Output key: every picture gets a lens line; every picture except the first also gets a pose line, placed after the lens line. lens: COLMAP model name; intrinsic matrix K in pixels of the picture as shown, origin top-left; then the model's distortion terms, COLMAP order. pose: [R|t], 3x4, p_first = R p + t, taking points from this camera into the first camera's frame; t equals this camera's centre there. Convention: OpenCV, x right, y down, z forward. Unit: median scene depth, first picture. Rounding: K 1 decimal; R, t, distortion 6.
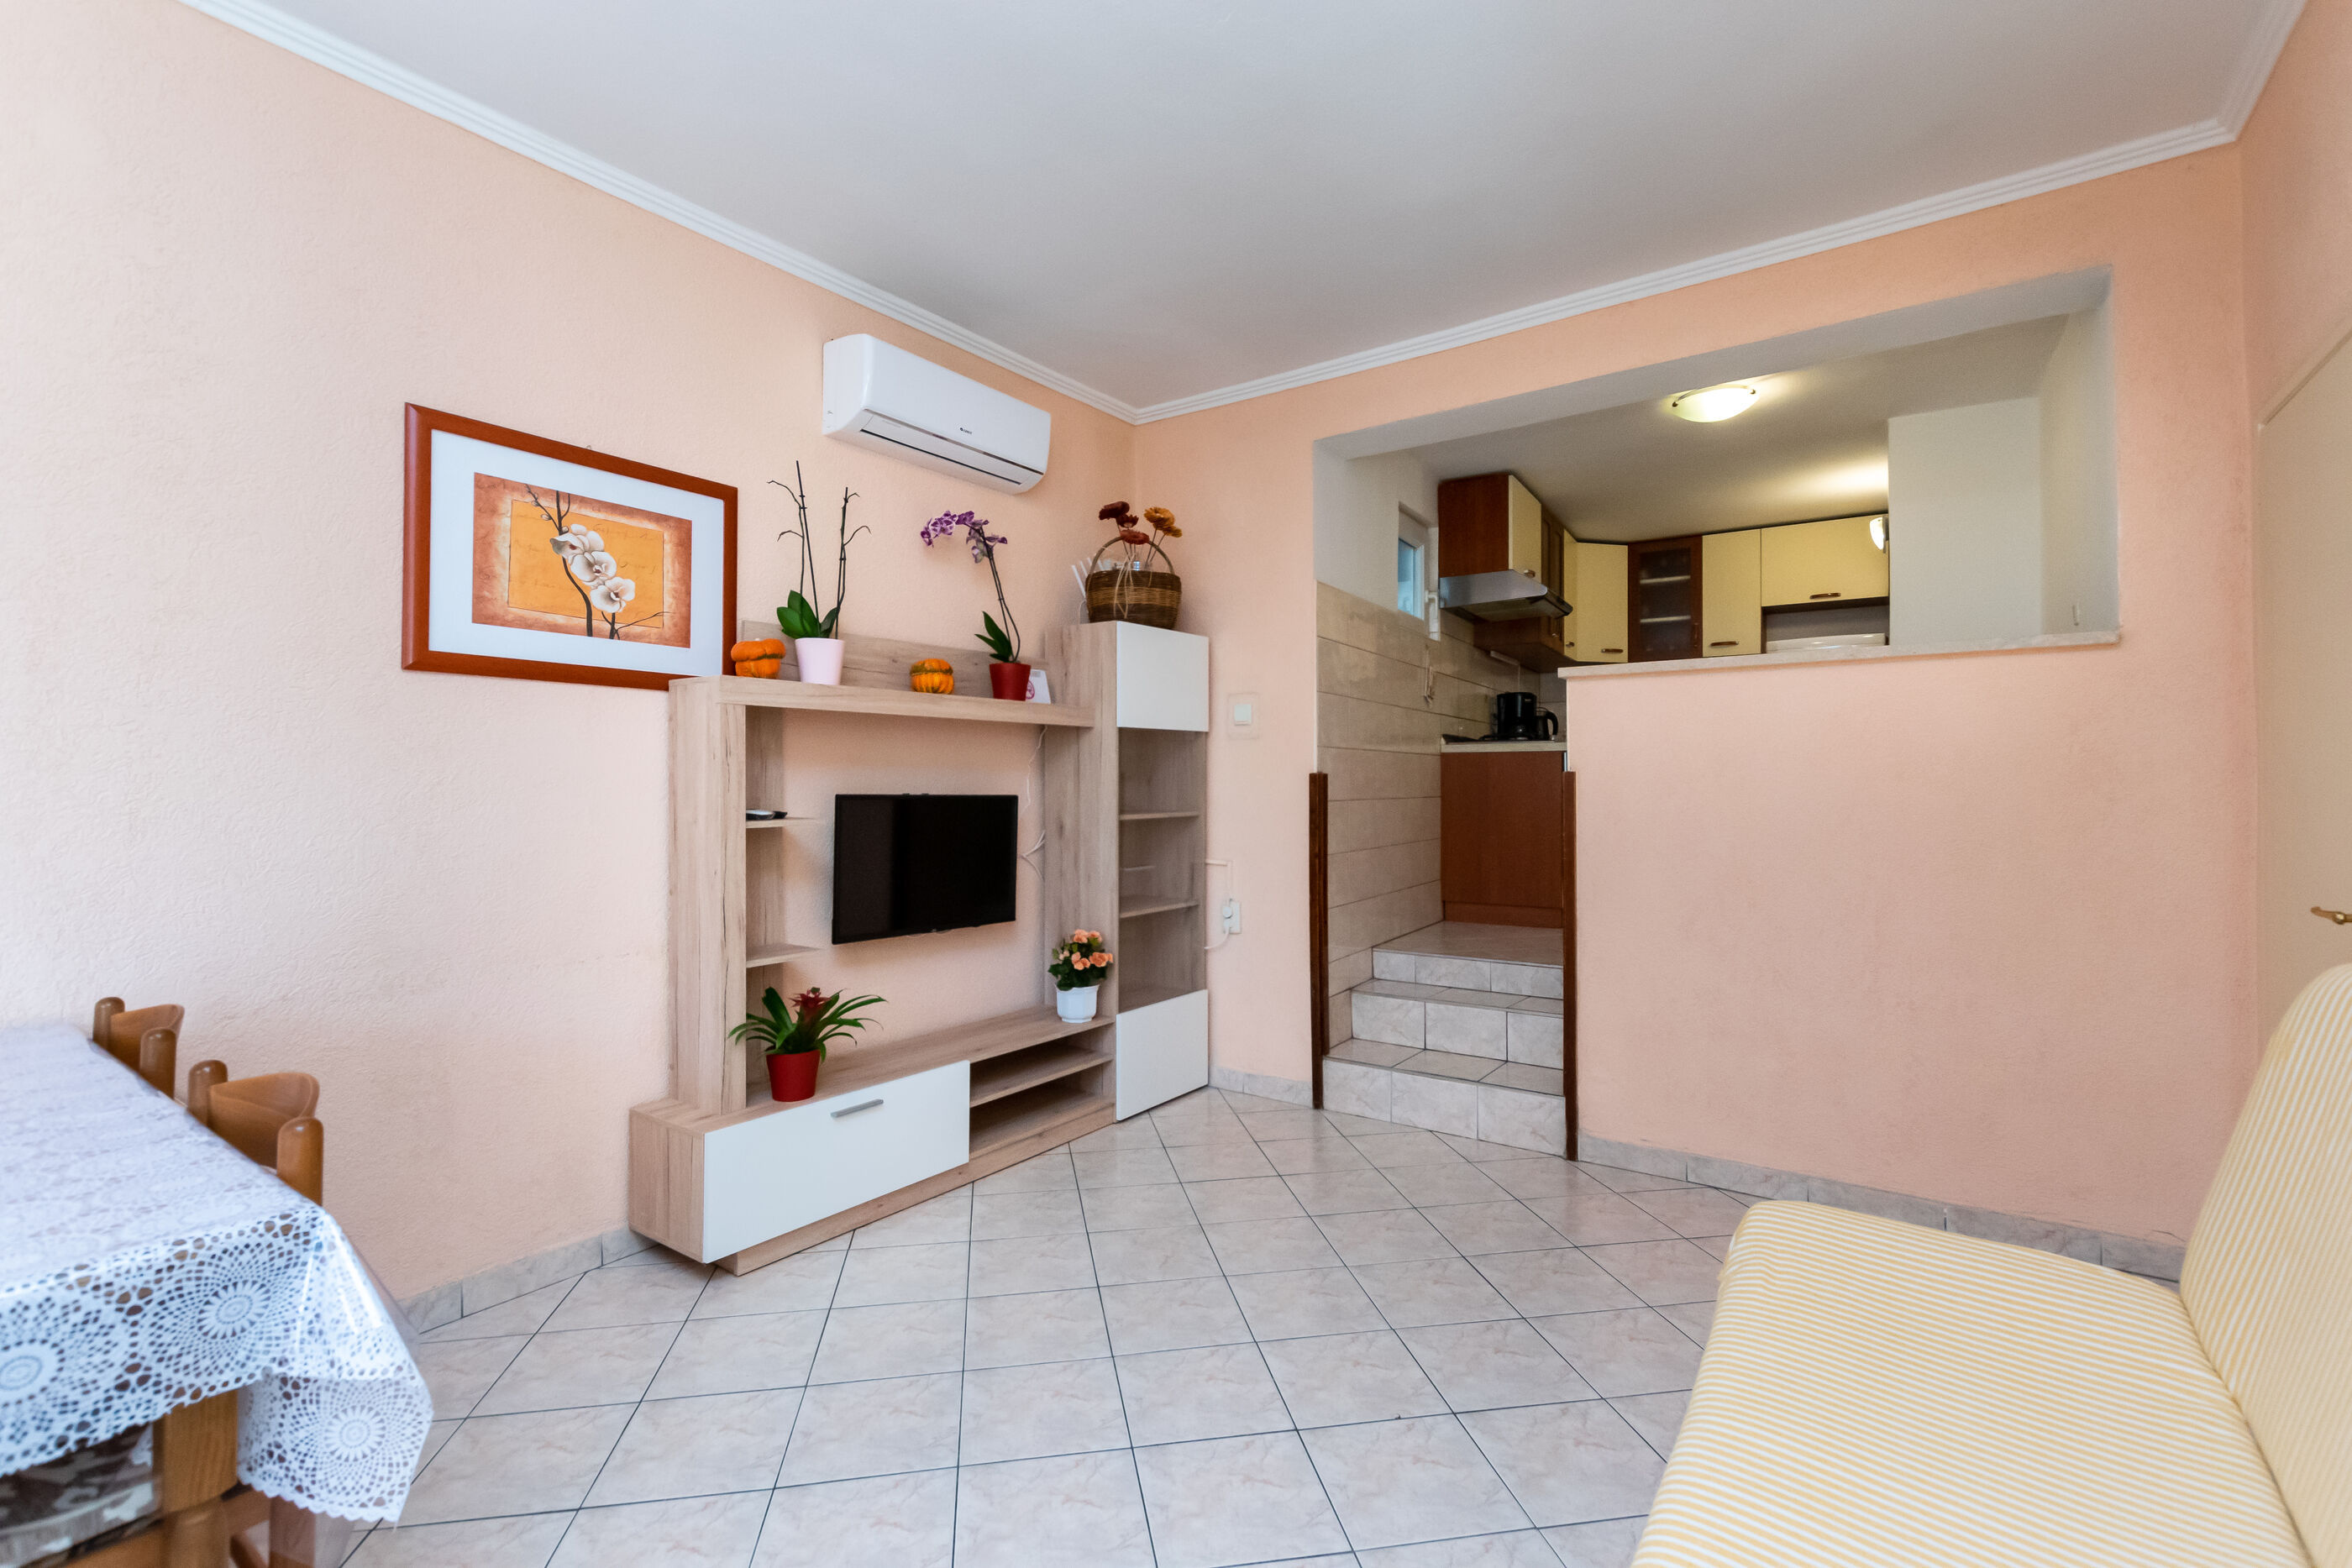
lens RADIAL K [[1031.3, 0, 1181.0], [0, 1031.3, 766.4], [0, 0, 1]] dist [0.001520, -0.000412]
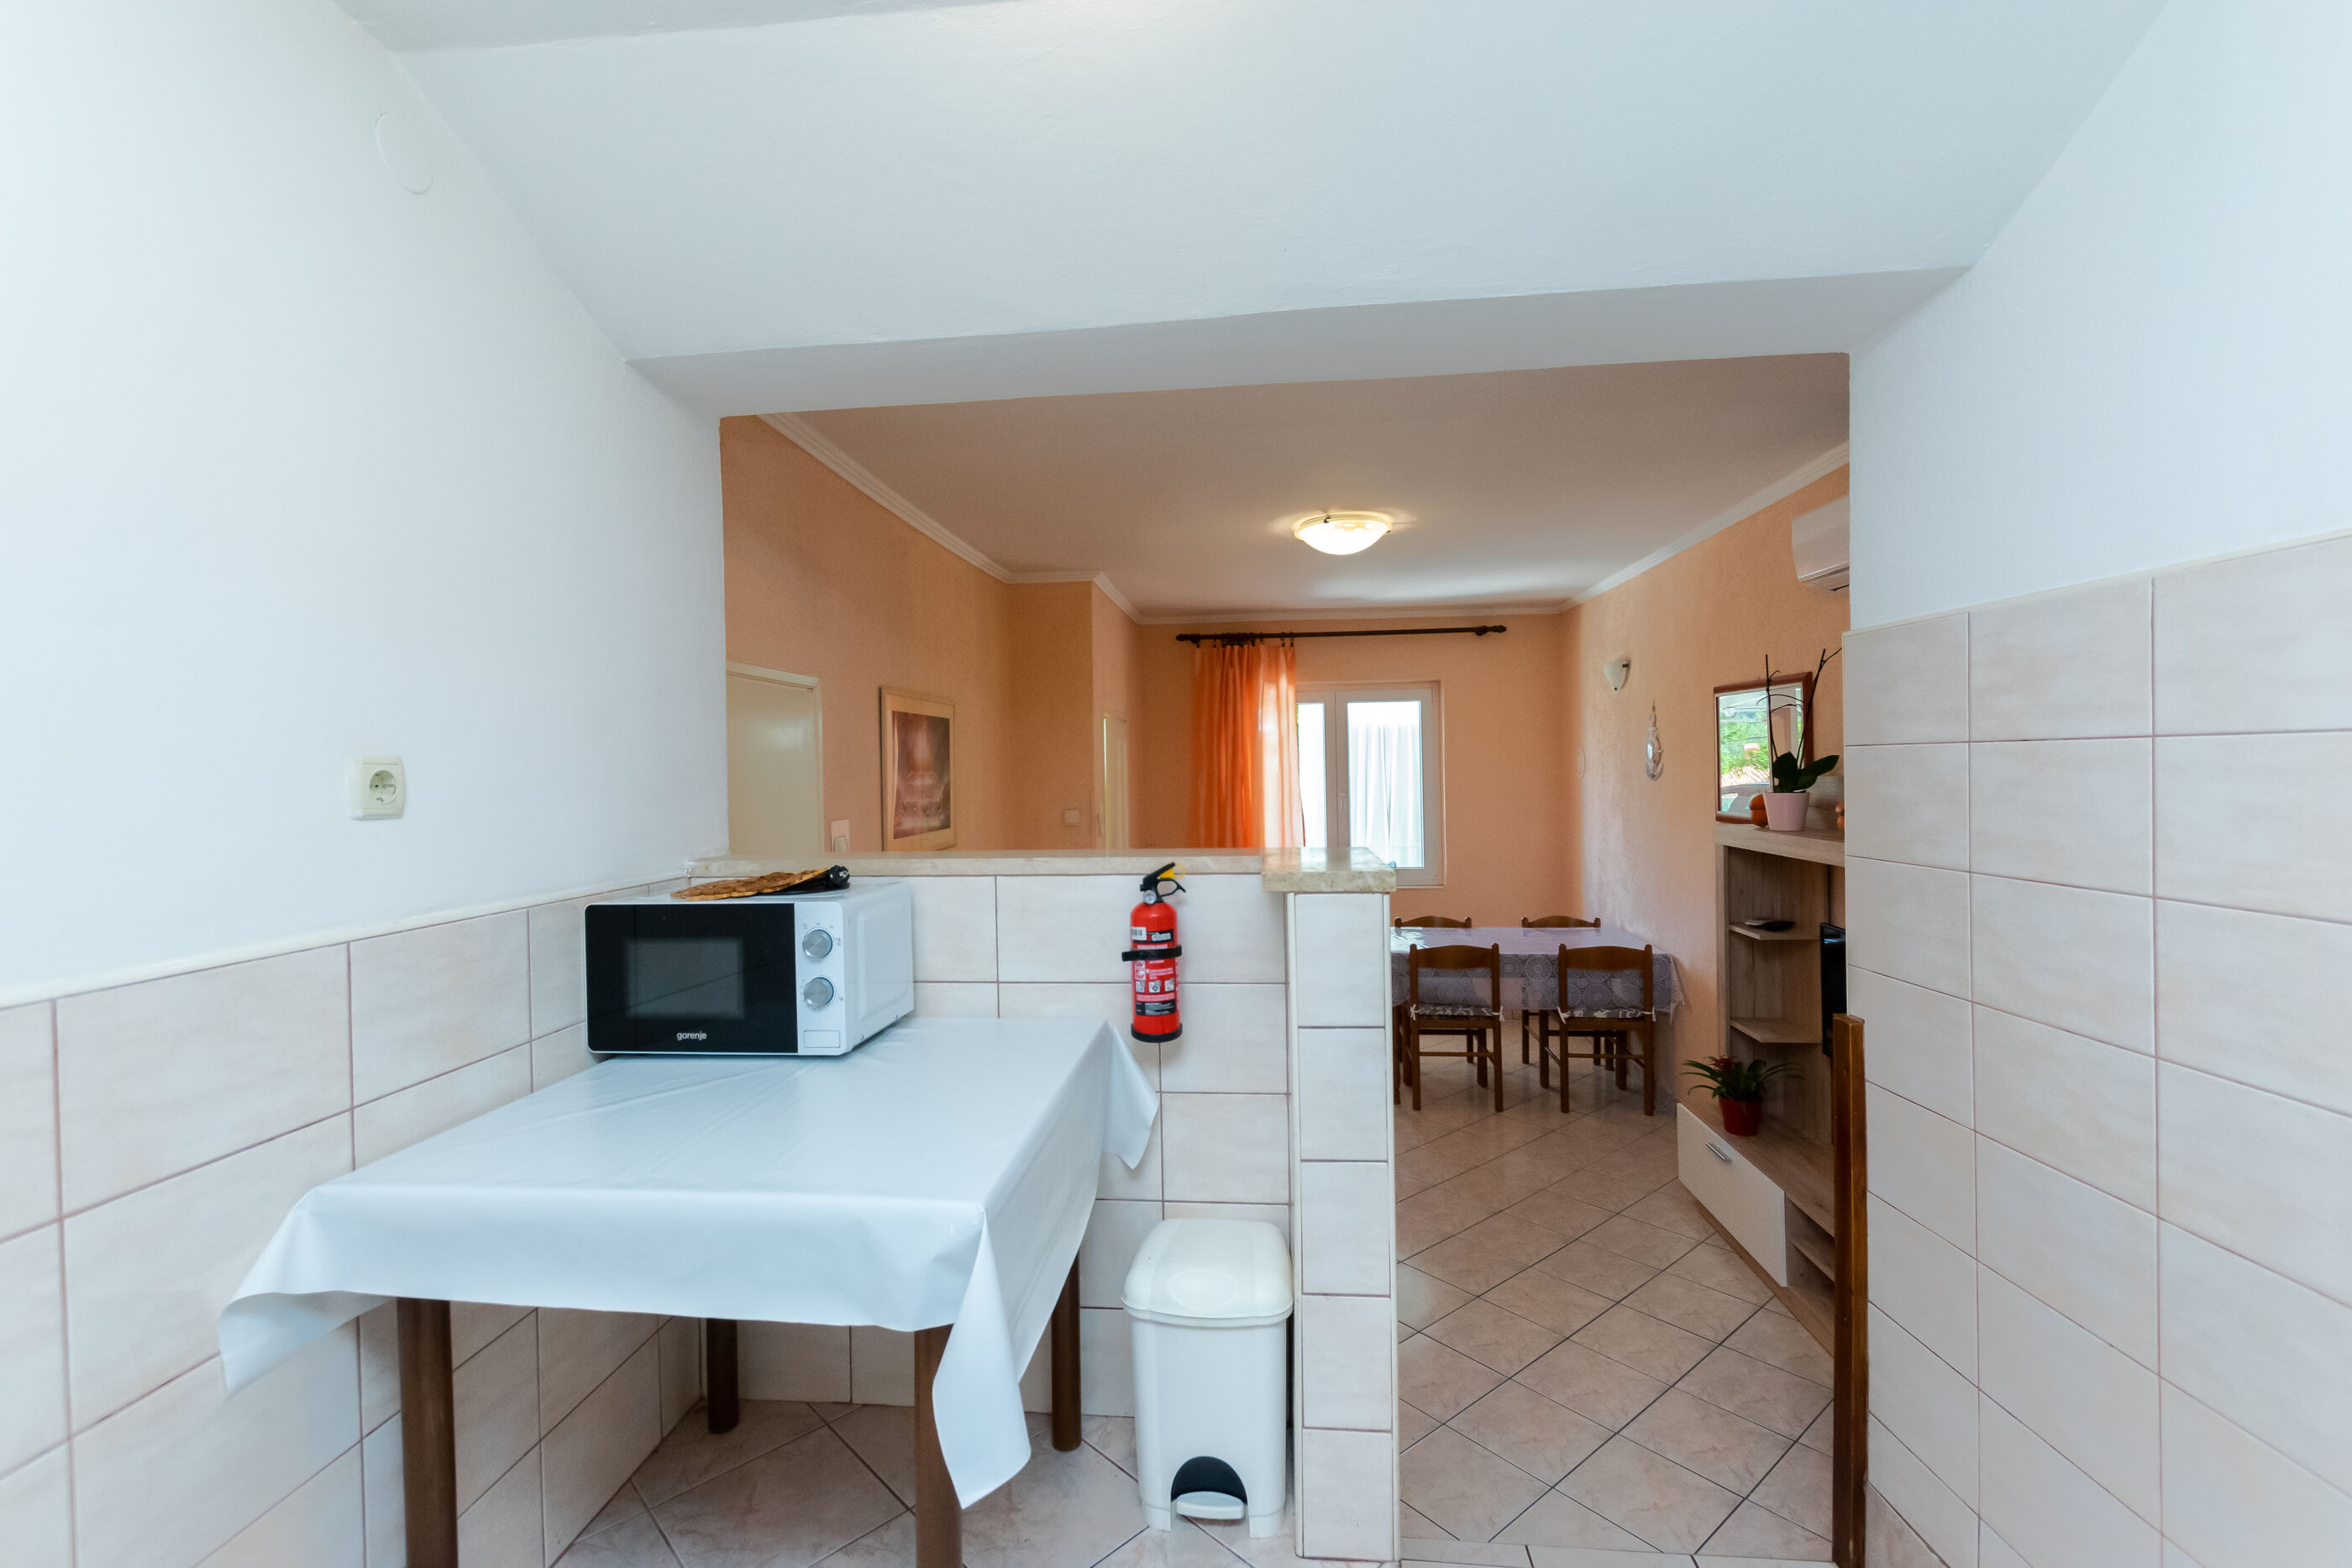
lens RADIAL K [[1009.9, 0, 1180.4], [0, 1009.9, 771.6], [0, 0, 1]] dist [0.002067, -0.000061]
pose [[-0.862386, 0.025478, -0.505611, 0.807836], [0.033105, 0.999433, -0.006102, -0.152343], [0.505169, -0.022001, -0.862740, 1.546761]]
